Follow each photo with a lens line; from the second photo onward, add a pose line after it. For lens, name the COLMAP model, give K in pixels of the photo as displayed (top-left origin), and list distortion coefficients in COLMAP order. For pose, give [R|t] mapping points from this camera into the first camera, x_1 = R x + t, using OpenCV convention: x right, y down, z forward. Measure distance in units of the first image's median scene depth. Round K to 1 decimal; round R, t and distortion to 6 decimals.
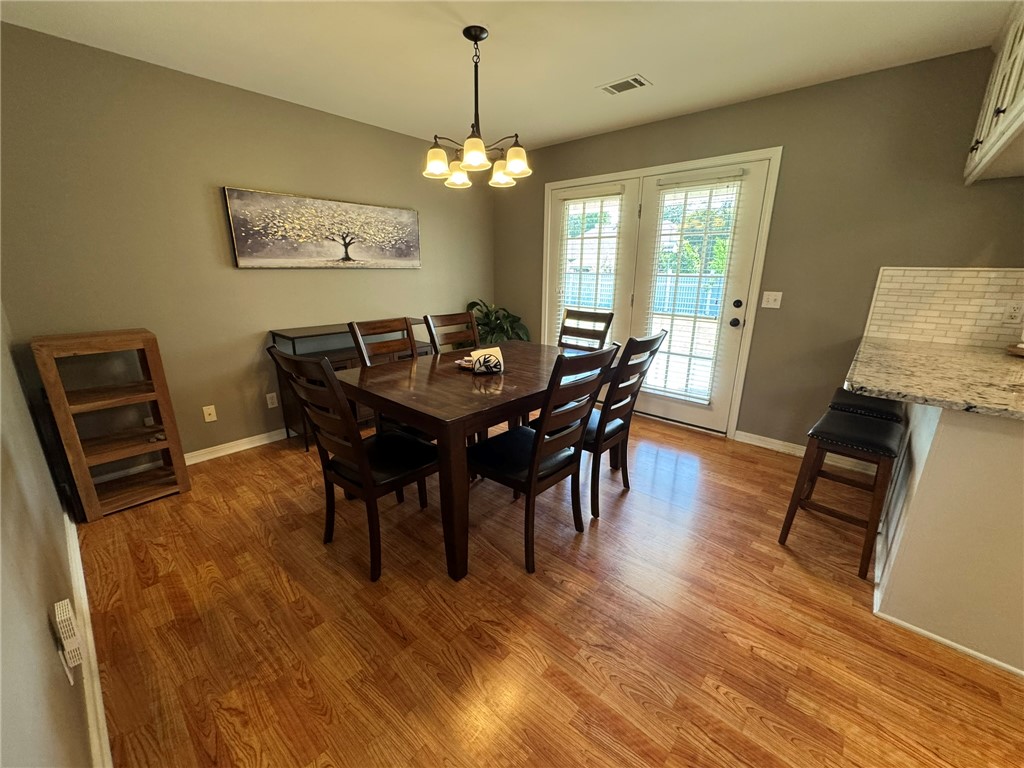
lens RADIAL K [[408.8, 0, 510.8], [0, 408.8, 383.0], [0, 0, 1]] dist [-0.003744, 0.000506]
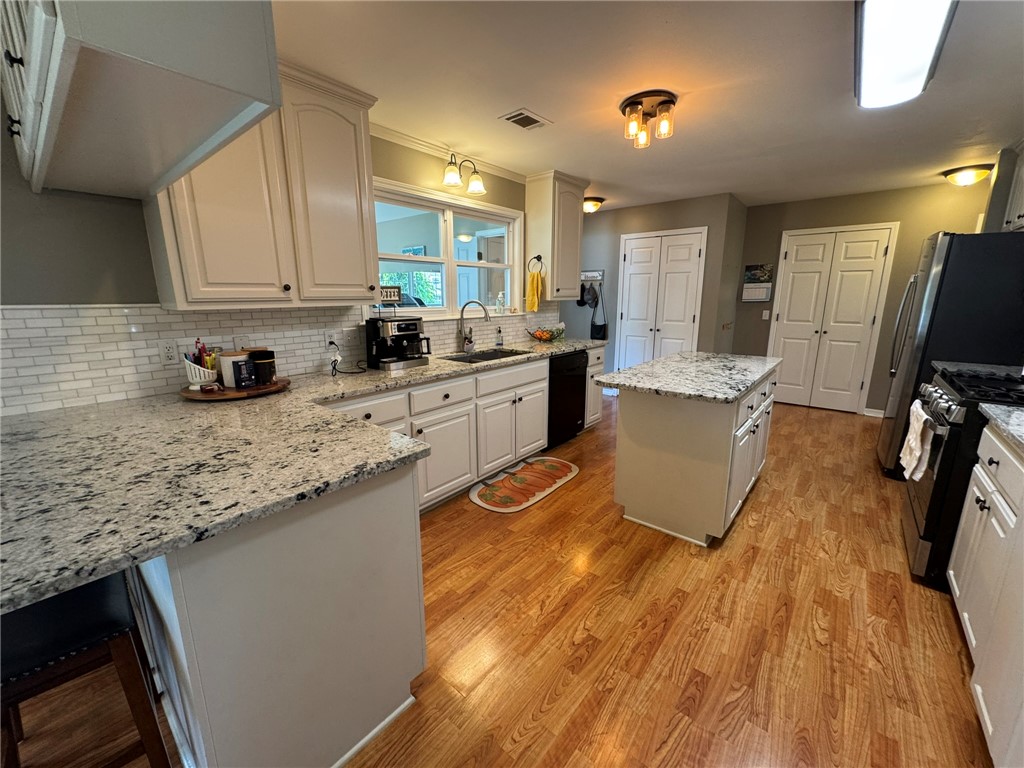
lens RADIAL K [[408.8, 0, 510.8], [0, 408.8, 383.0], [0, 0, 1]] dist [-0.003744, 0.000506]
pose [[-0.032528, -0.214954, 0.976082, 0.305115], [0.273660, 0.937363, 0.215547, -0.091721], [-0.961276, 0.274125, 0.028334, 0.255003]]
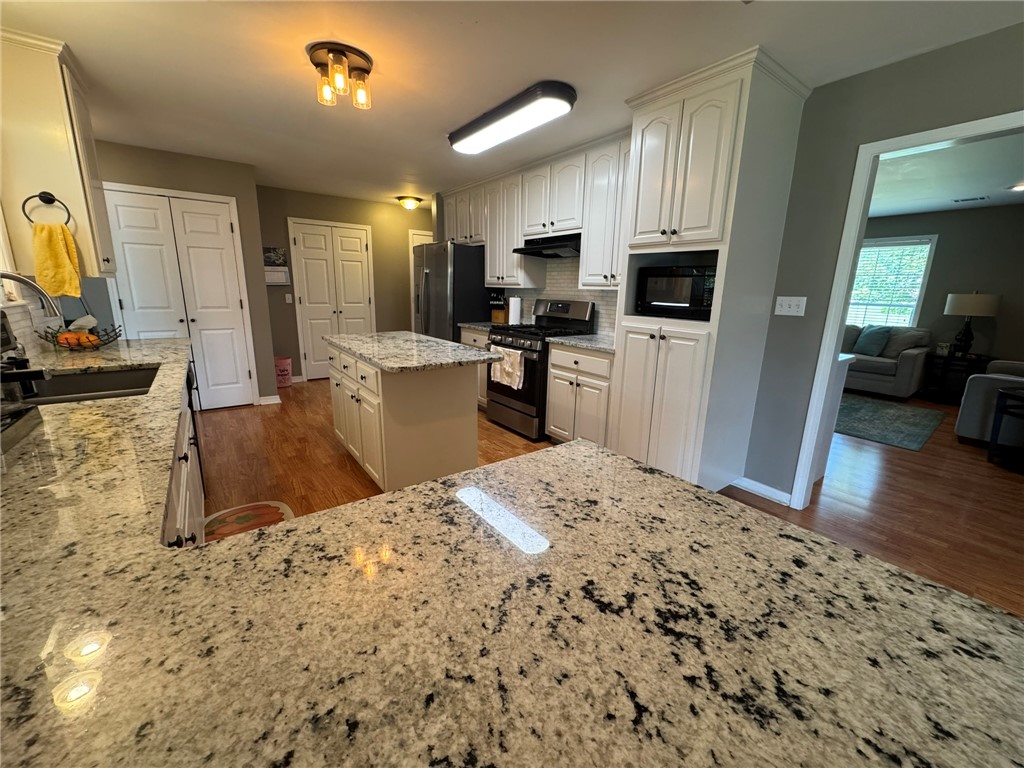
lens RADIAL K [[408.8, 0, 510.8], [0, 408.8, 383.0], [0, 0, 1]] dist [-0.003744, 0.000506]
pose [[-0.978662, -0.071544, 0.192621, 0.821224], [0.030015, 0.877595, 0.478463, -0.217600], [-0.203274, 0.474035, -0.856721, 0.798650]]
